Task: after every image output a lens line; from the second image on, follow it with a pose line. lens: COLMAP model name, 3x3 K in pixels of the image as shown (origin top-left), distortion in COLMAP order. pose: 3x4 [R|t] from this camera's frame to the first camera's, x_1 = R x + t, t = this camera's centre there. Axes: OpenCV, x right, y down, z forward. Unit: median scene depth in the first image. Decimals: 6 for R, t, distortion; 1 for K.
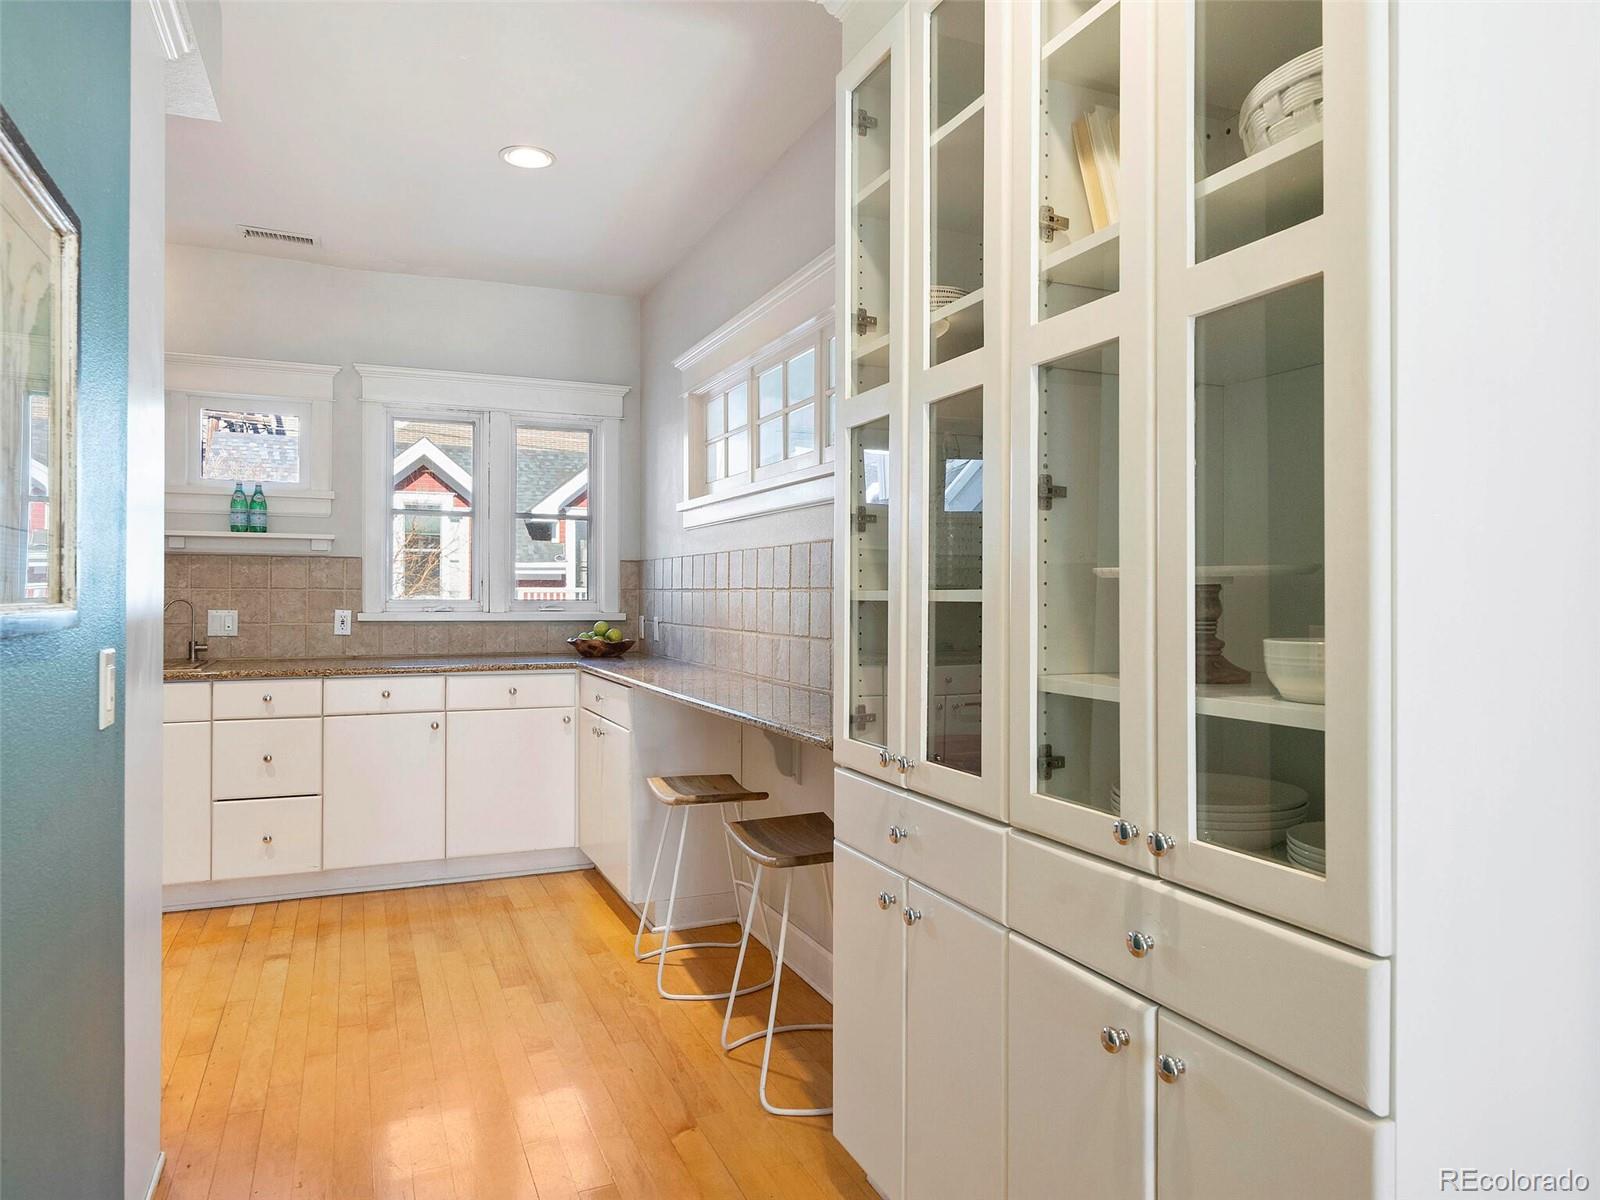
lens RADIAL K [[996.7, 0, 799.4], [0, 996.7, 594.0], [0, 0, 1]] dist [-0.006769, -0.001576]
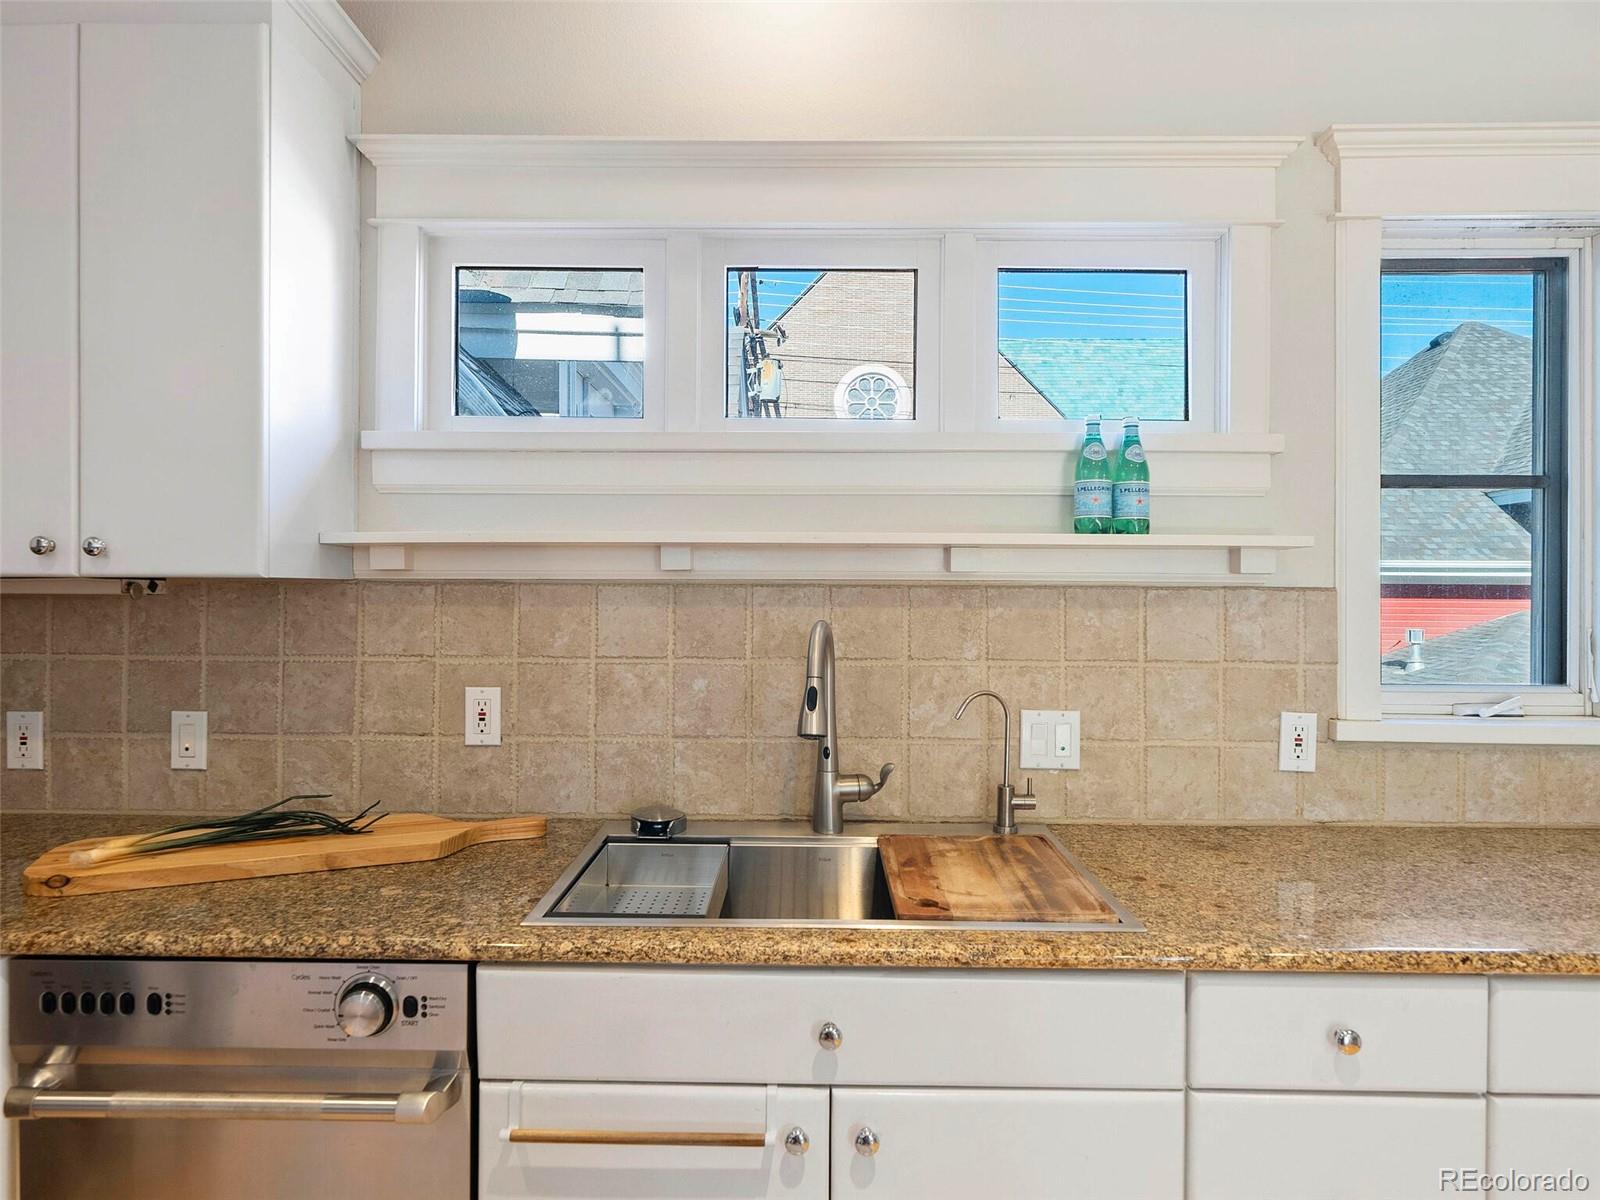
lens RADIAL K [[842.5, 0, 799.2], [0, 842.5, 598.6], [0, 0, 1]] dist [0.001951, 0.000255]
pose [[0.911131, 0.002787, -0.412108, -0.523221], [-0.002407, 0.999996, 0.001441, -0.033970], [0.412111, -0.000321, 0.911134, 0.605309]]
